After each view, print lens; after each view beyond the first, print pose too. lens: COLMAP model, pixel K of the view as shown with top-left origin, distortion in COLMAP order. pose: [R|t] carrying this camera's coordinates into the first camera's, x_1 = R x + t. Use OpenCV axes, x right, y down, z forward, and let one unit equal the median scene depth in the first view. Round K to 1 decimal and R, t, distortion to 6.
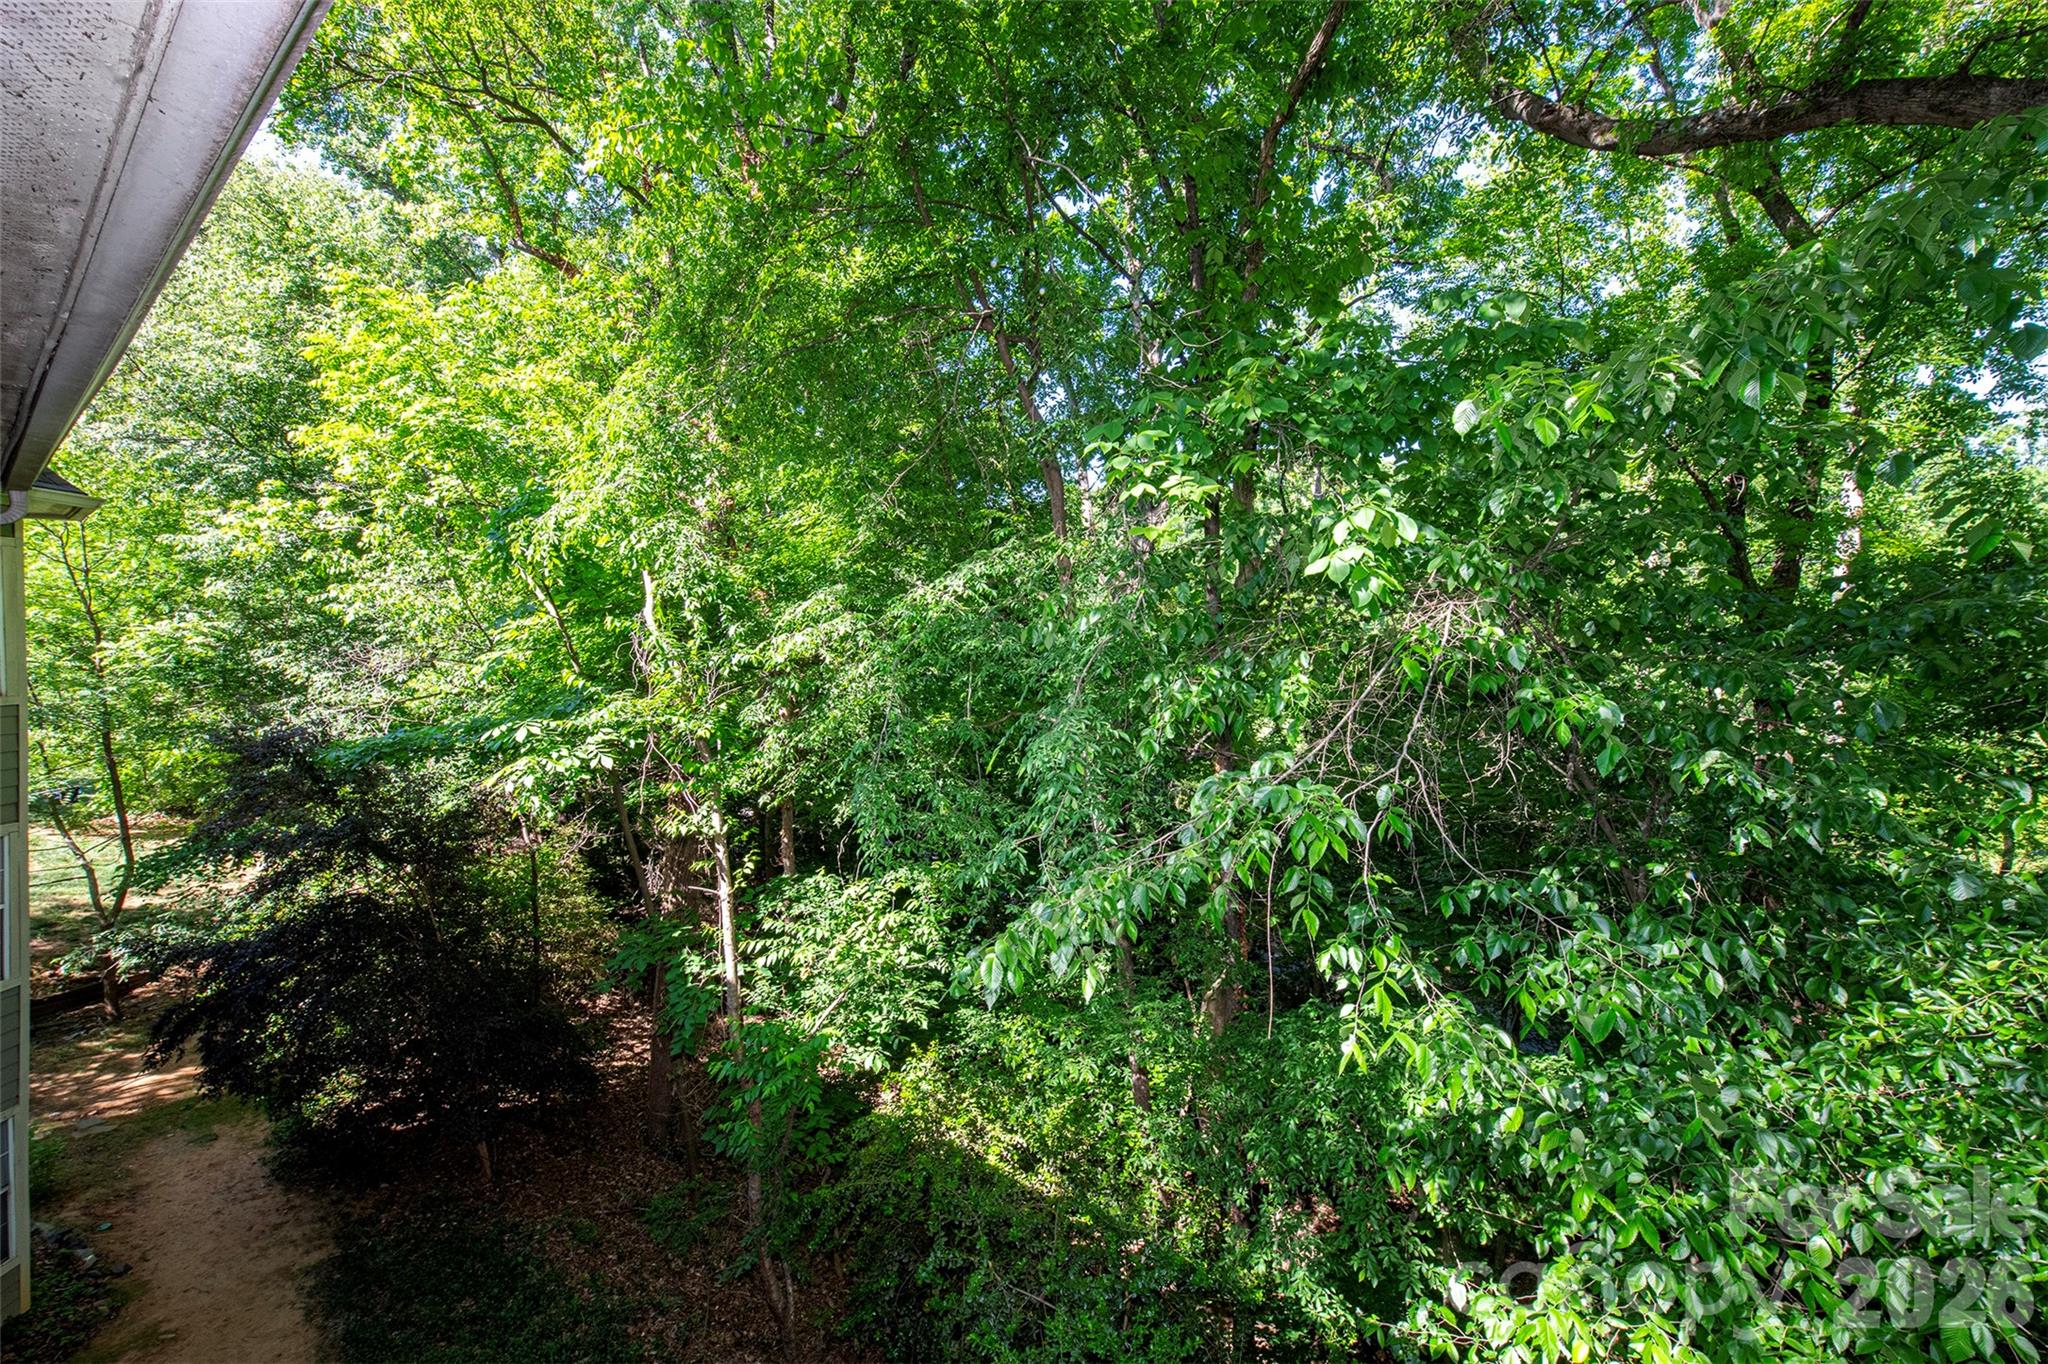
lens RADIAL K [[827.4, 0, 1030.8], [0, 827.4, 679.6], [0, 0, 1]] dist [0.013776, -0.000220]
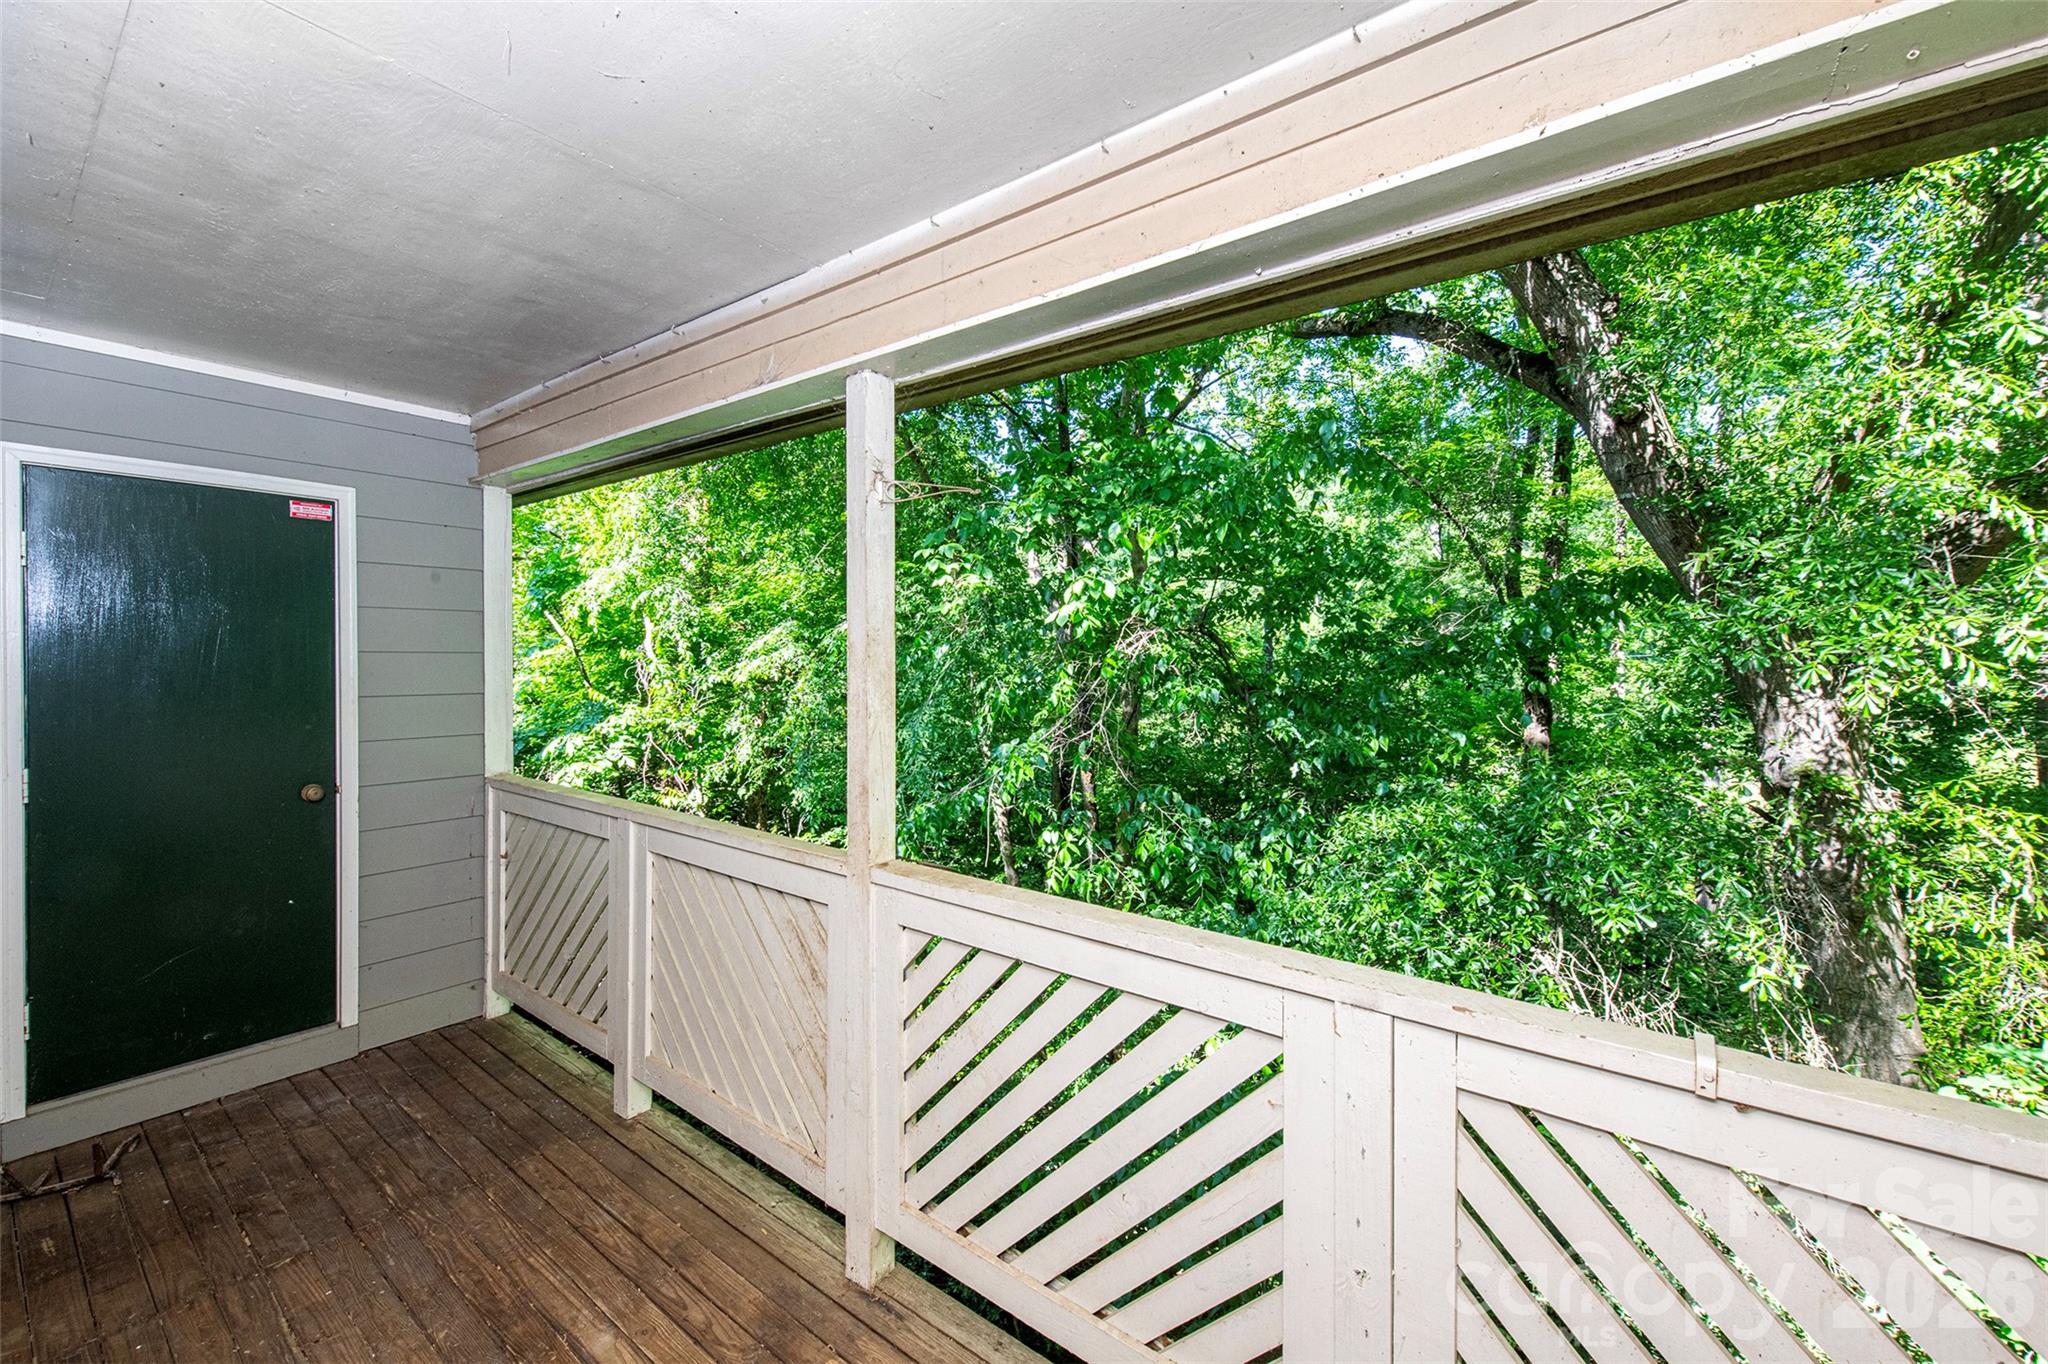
lens RADIAL K [[827.4, 0, 1032.8], [0, 827.4, 648.6], [0, 0, 1]] dist [0.013776, -0.000220]
pose [[0.999532, -0.024766, 0.017961, 0.171201], [0.025720, 0.998155, -0.054996, 0.016289], [-0.016566, 0.055432, 0.998325, -0.440503]]
